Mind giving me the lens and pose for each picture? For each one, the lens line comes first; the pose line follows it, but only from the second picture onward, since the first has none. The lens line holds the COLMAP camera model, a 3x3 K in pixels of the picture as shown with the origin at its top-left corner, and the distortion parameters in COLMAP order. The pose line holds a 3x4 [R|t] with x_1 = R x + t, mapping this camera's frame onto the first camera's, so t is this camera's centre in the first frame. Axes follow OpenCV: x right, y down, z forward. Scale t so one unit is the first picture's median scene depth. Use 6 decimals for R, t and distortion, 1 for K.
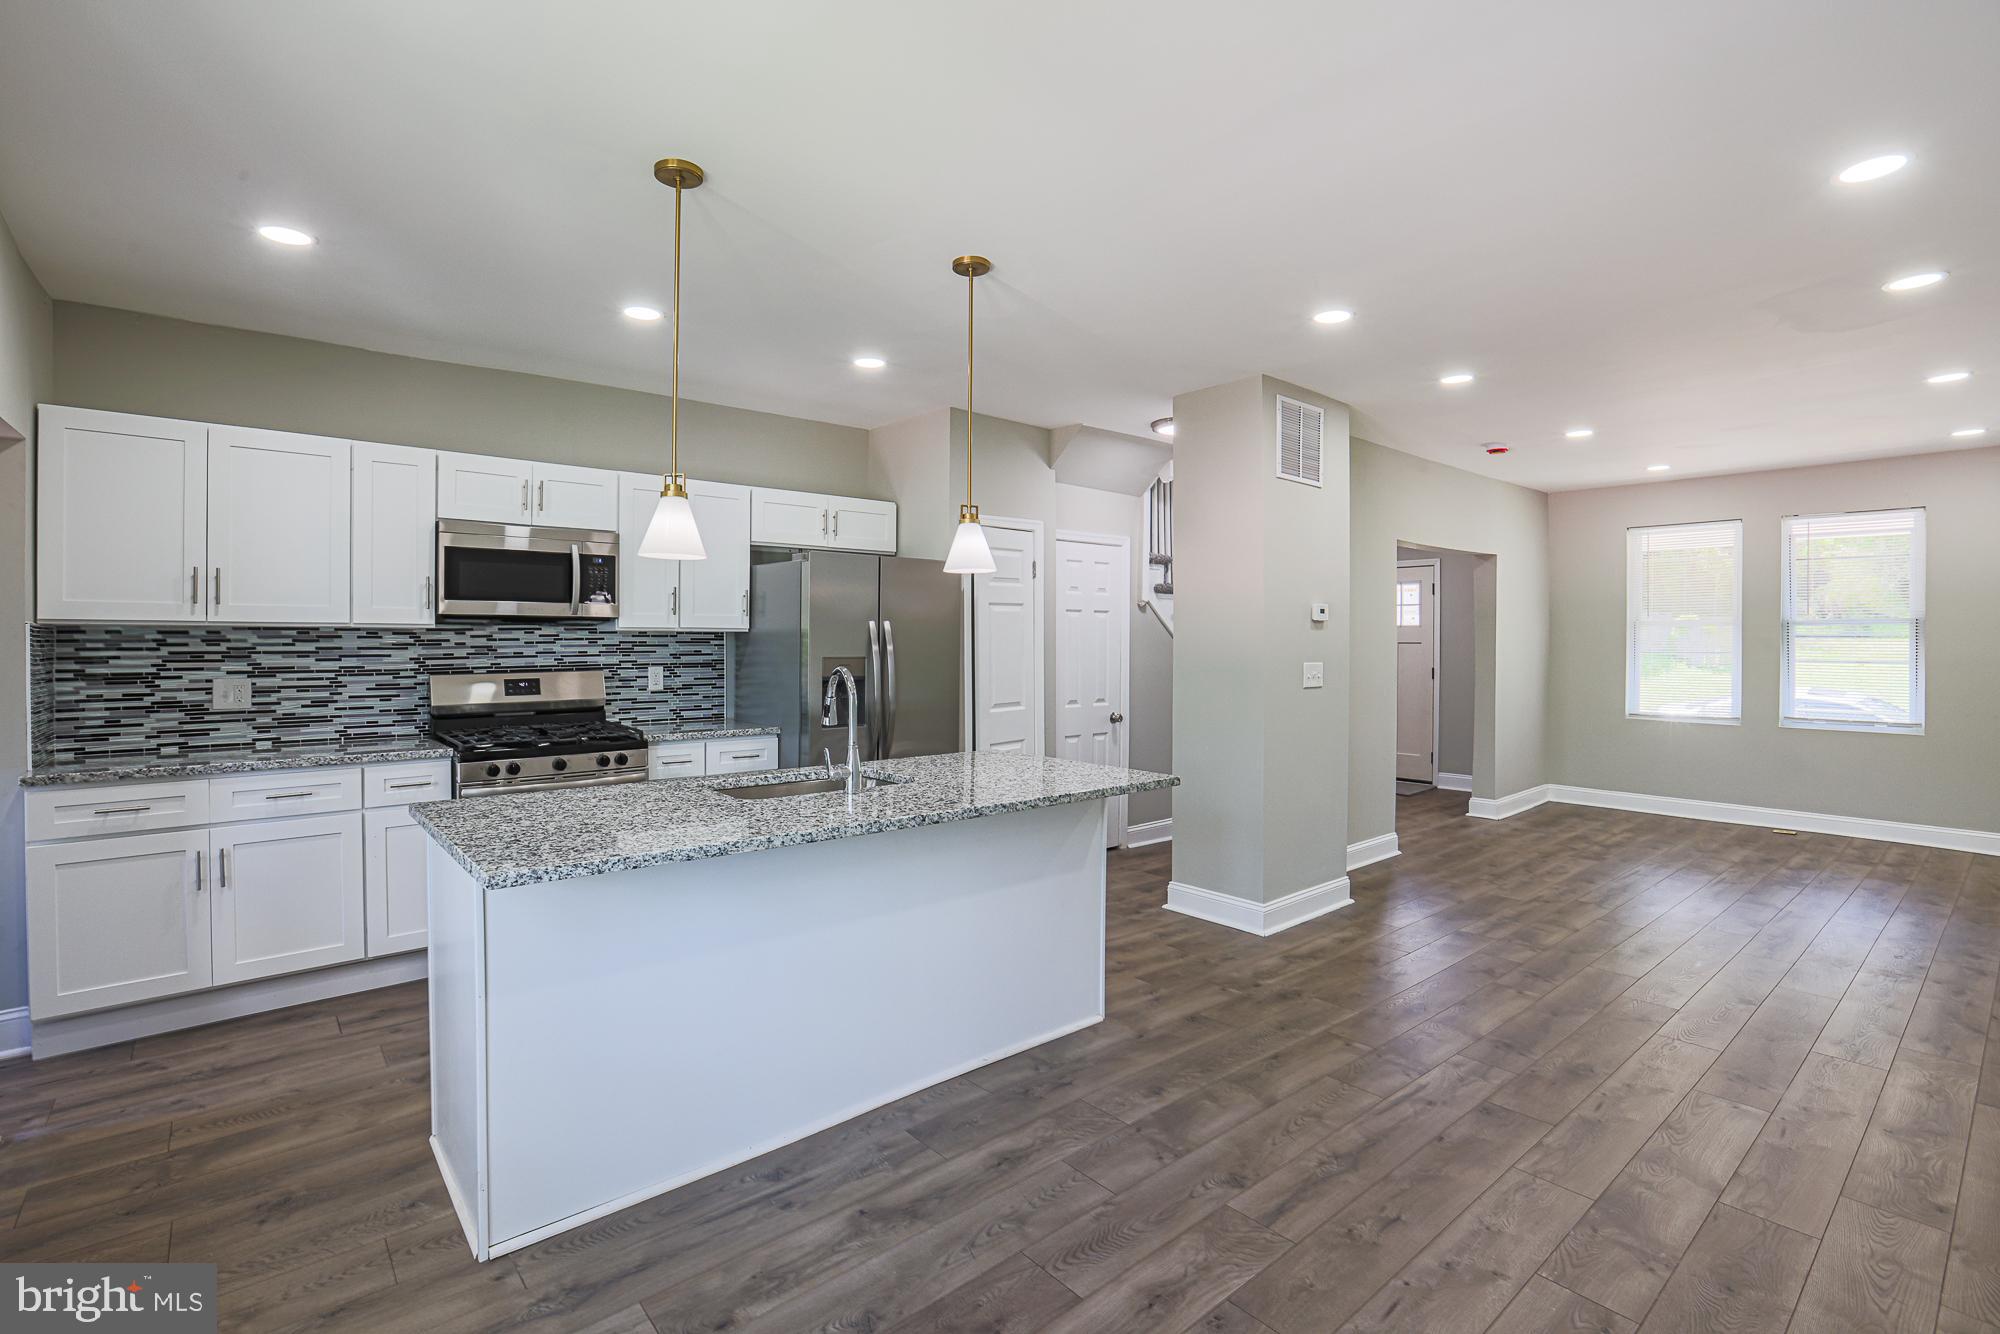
lens RADIAL K [[930.3, 0, 974.2], [0, 930.3, 645.4], [0, 0, 1]] dist [-0.058065, 0.017490]
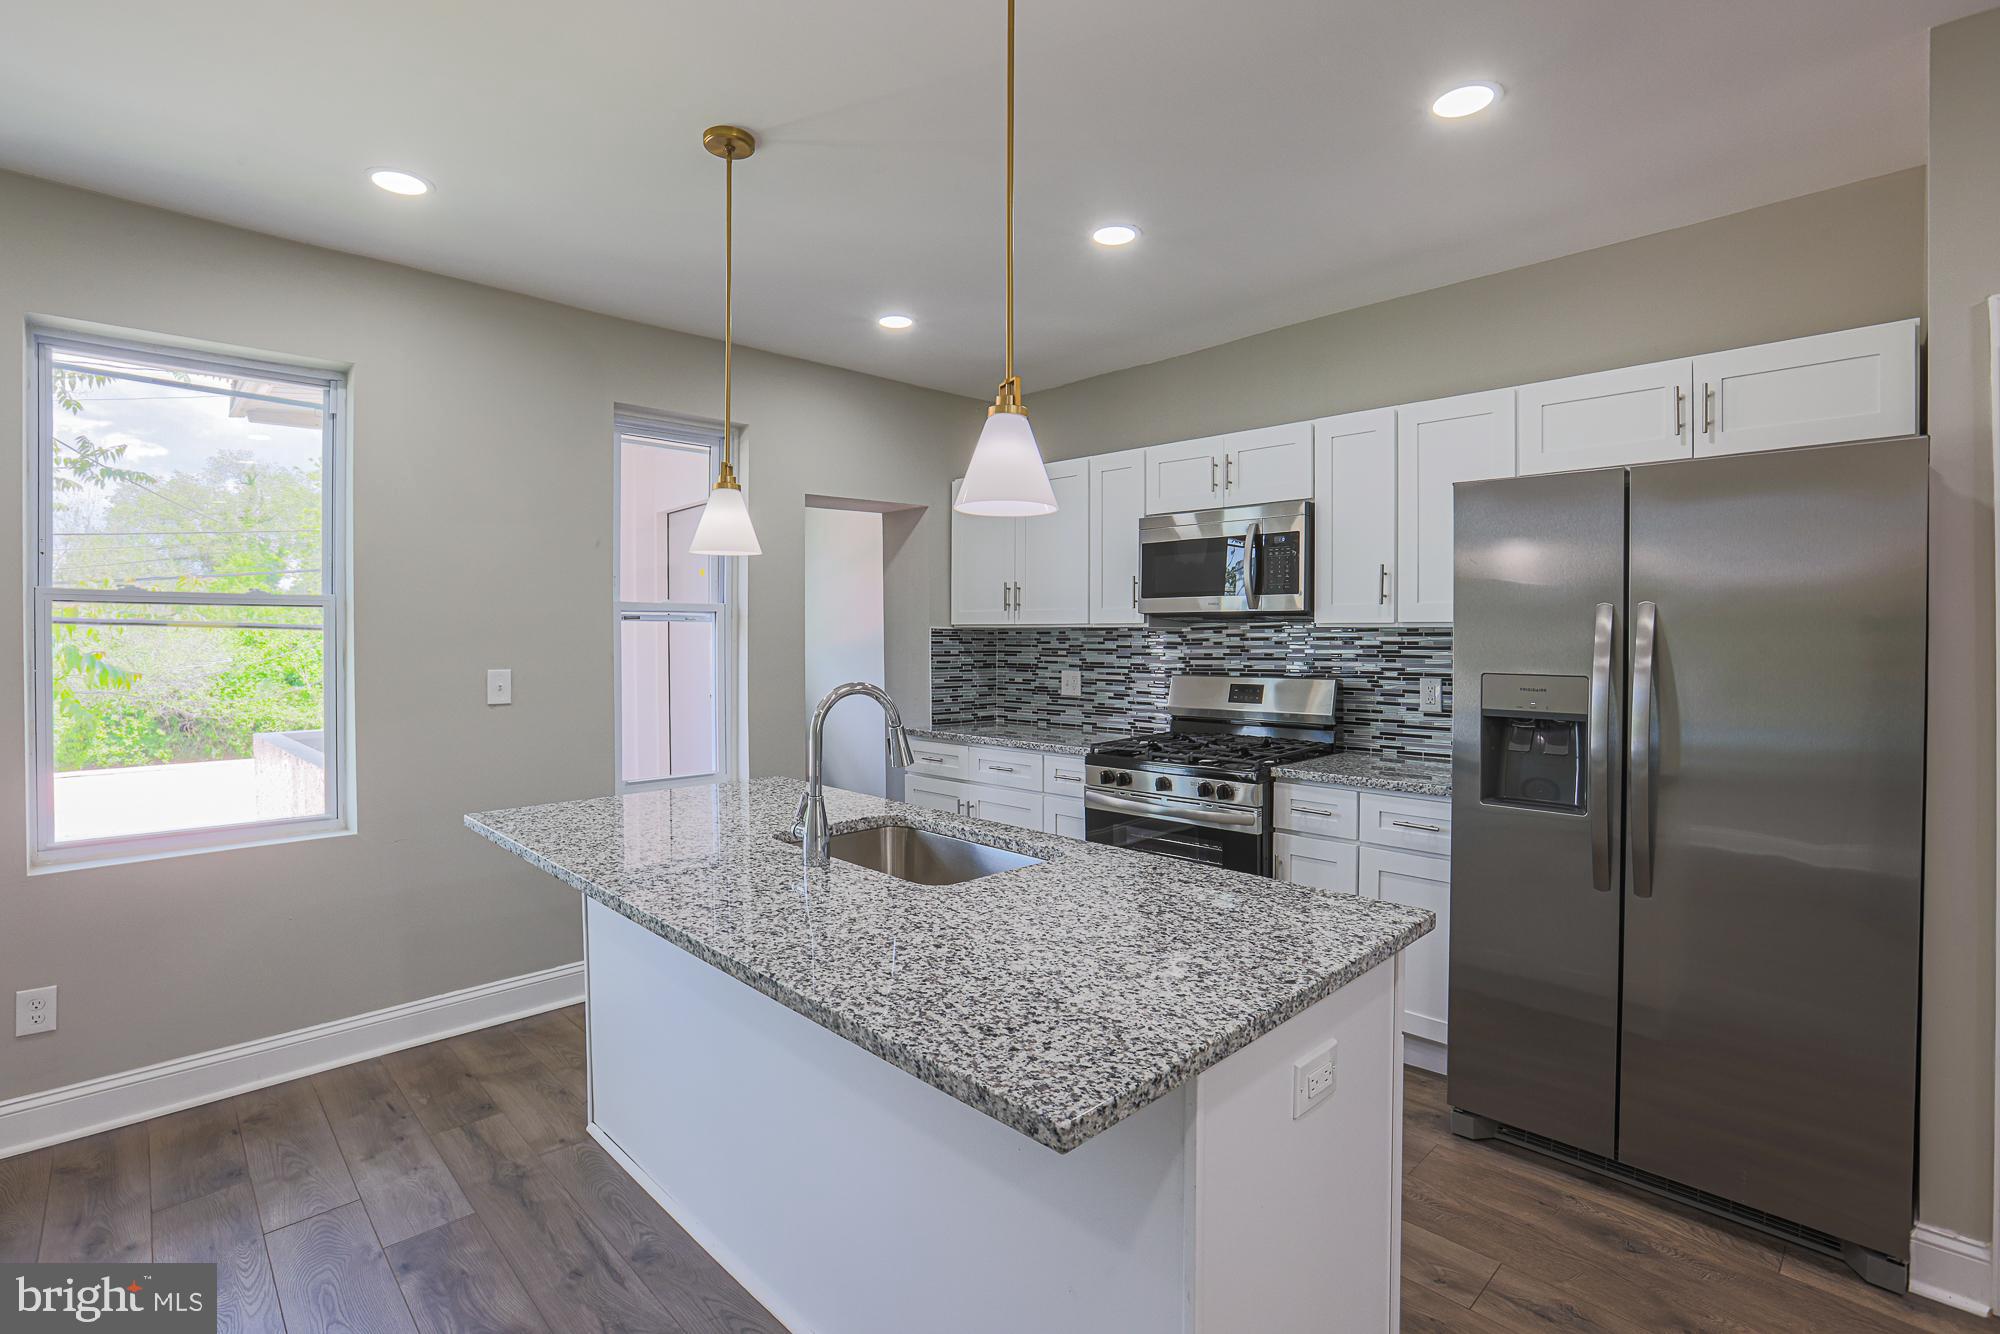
lens RADIAL K [[930.3, 0, 1012.1], [0, 930.3, 648.6], [0, 0, 1]] dist [-0.058065, 0.017490]
pose [[0.080498, 0.012353, -0.996678, 0.388331], [-0.005715, 0.999912, 0.011931, -0.007004], [0.996738, 0.004735, 0.080562, 0.746609]]
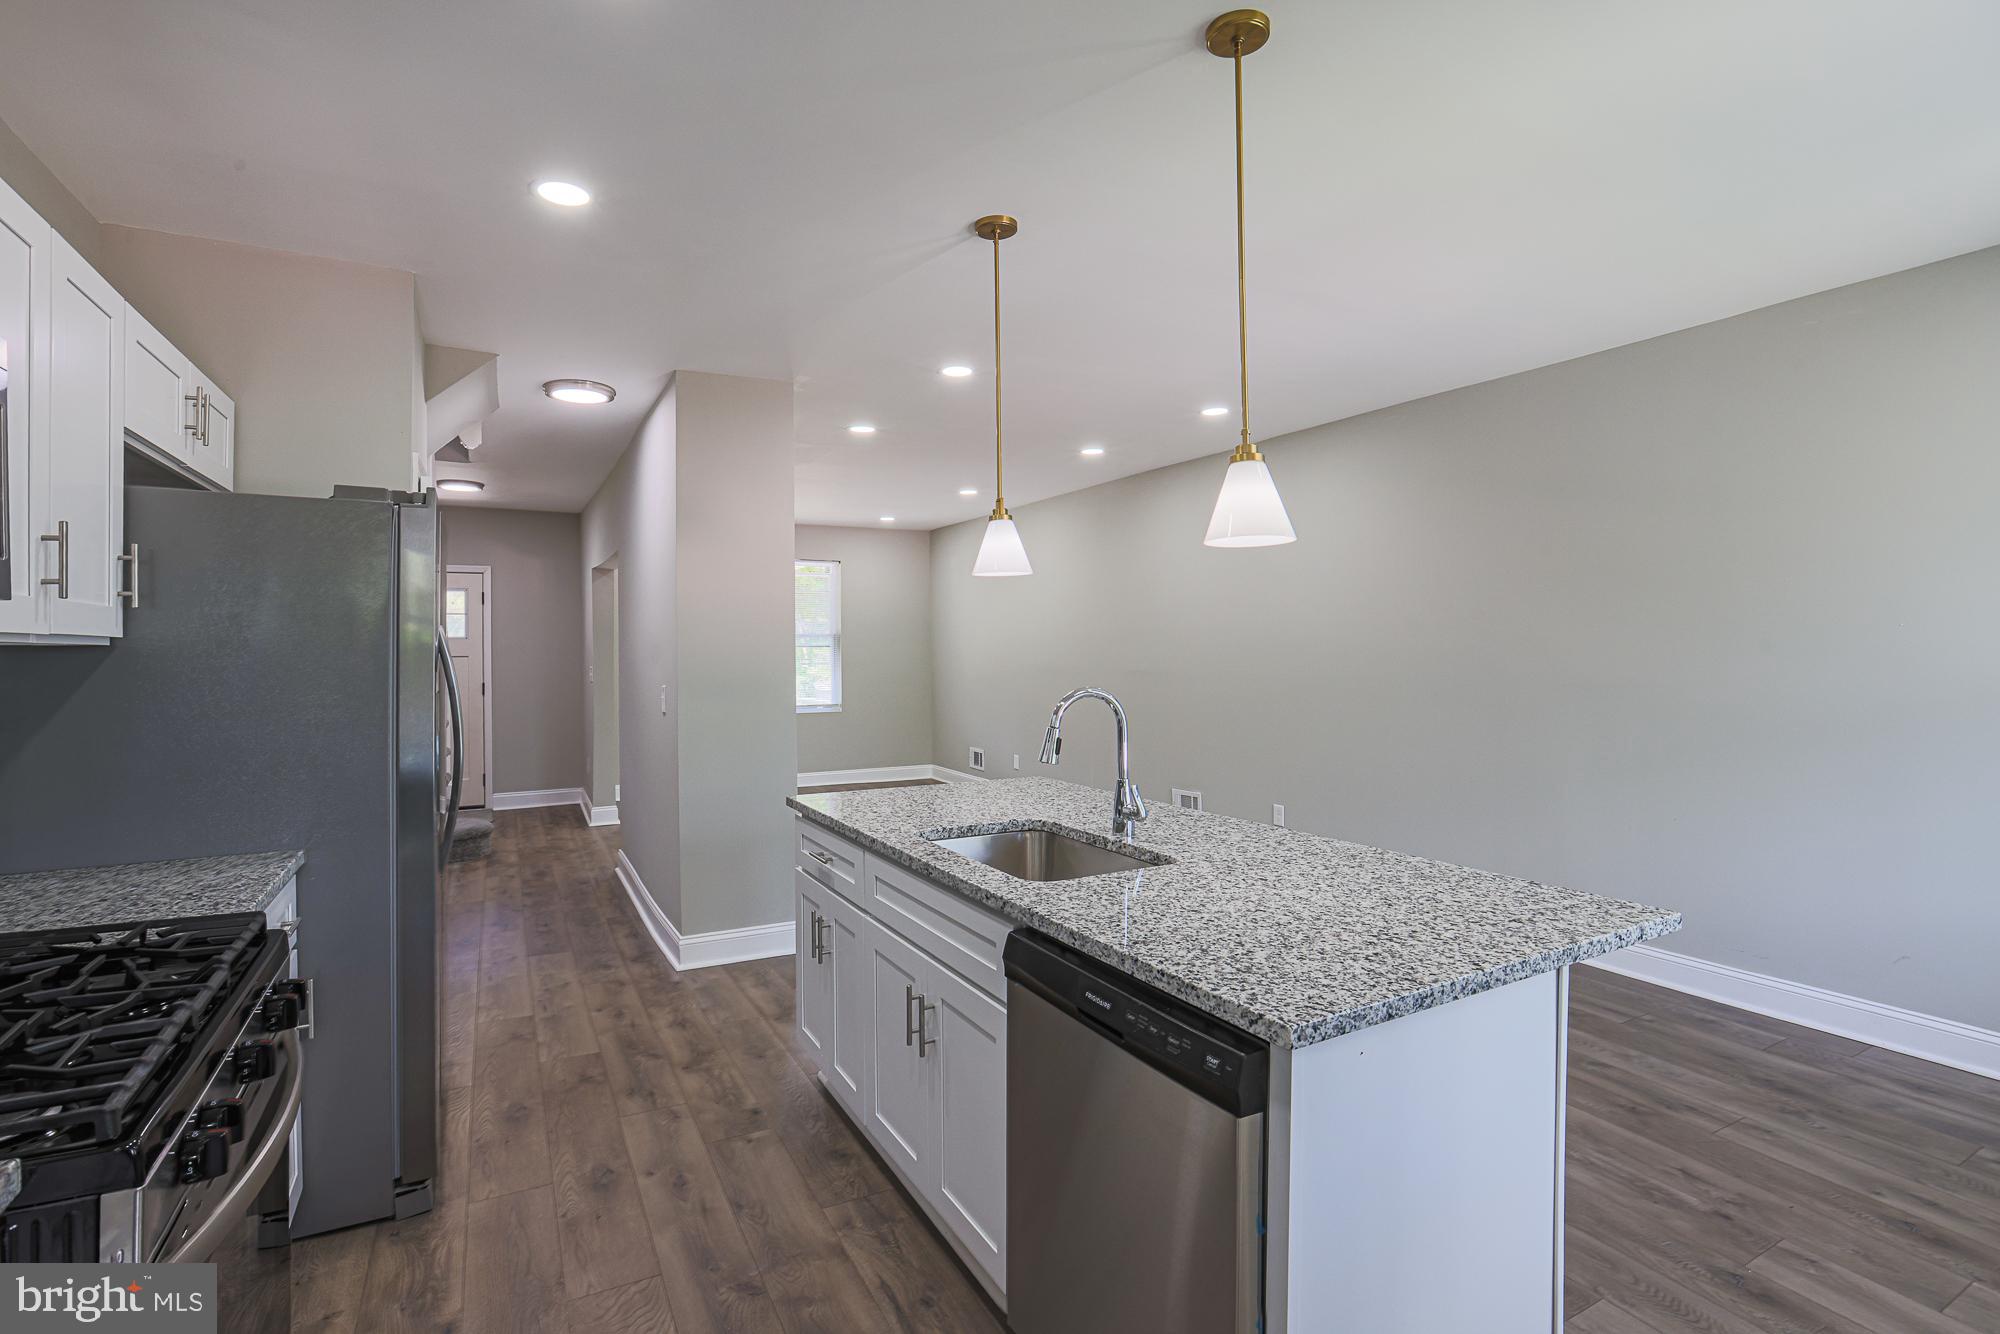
lens RADIAL K [[930.3, 0, 986.4], [0, 930.3, 644.6], [0, 0, 1]] dist [-0.058065, 0.017490]
pose [[0.192893, -0.000963, 0.981219, -0.664991], [0.014773, 0.999889, -0.001923, -0.010403], [-0.981109, 0.014867, 0.192885, 0.650318]]
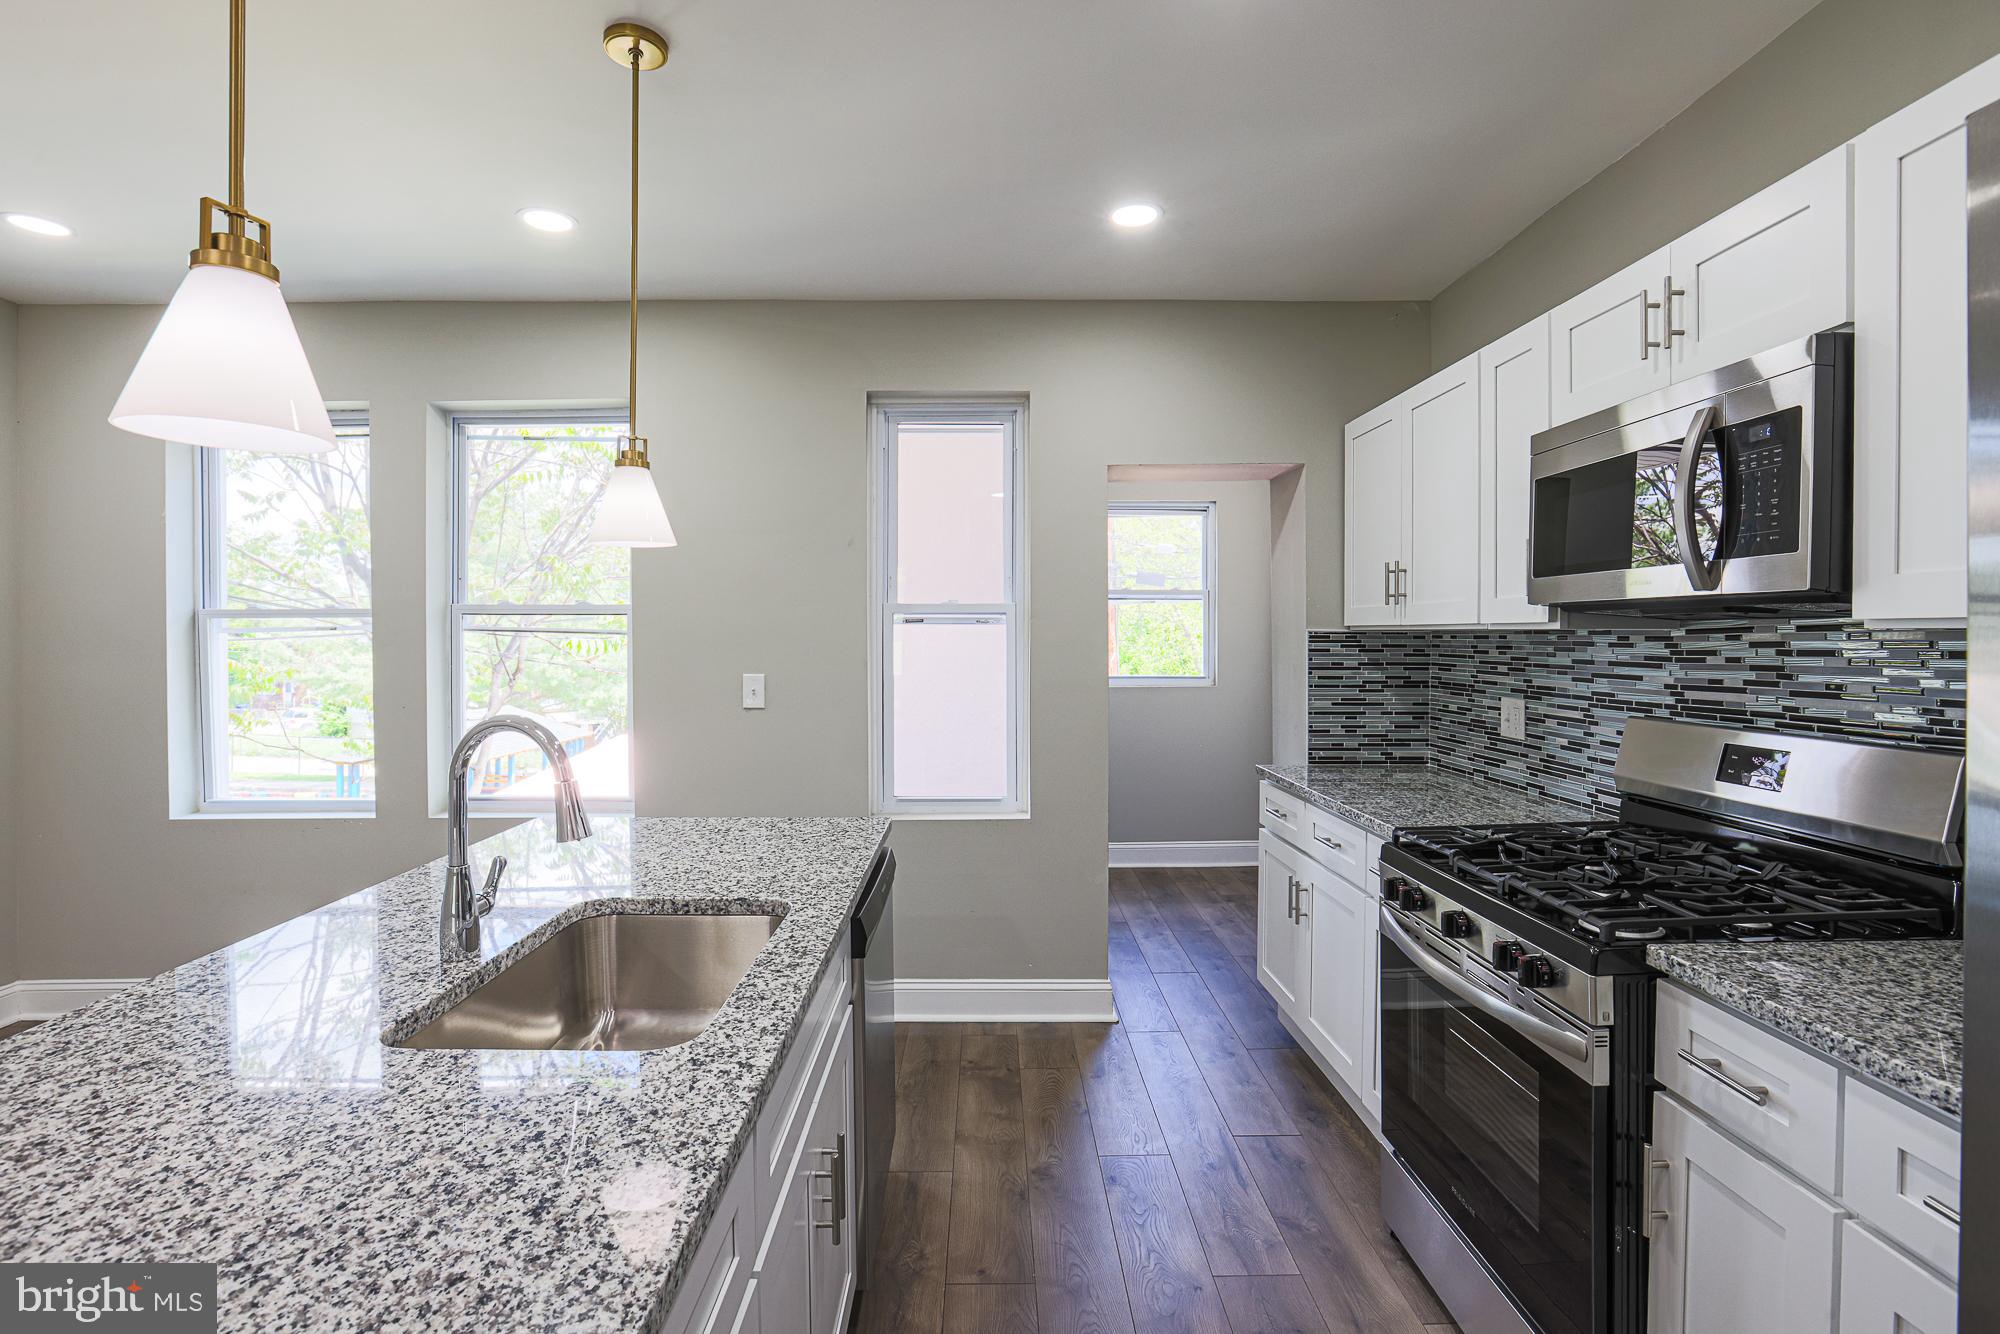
lens RADIAL K [[930.3, 0, 968.0], [0, 930.3, 643.1], [0, 0, 1]] dist [-0.058065, 0.017490]
pose [[-0.647765, 0.005694, -0.761819, 0.056344], [-0.005188, 0.999916, 0.011884, -0.014953], [0.761822, 0.011650, -0.647681, 1.047193]]
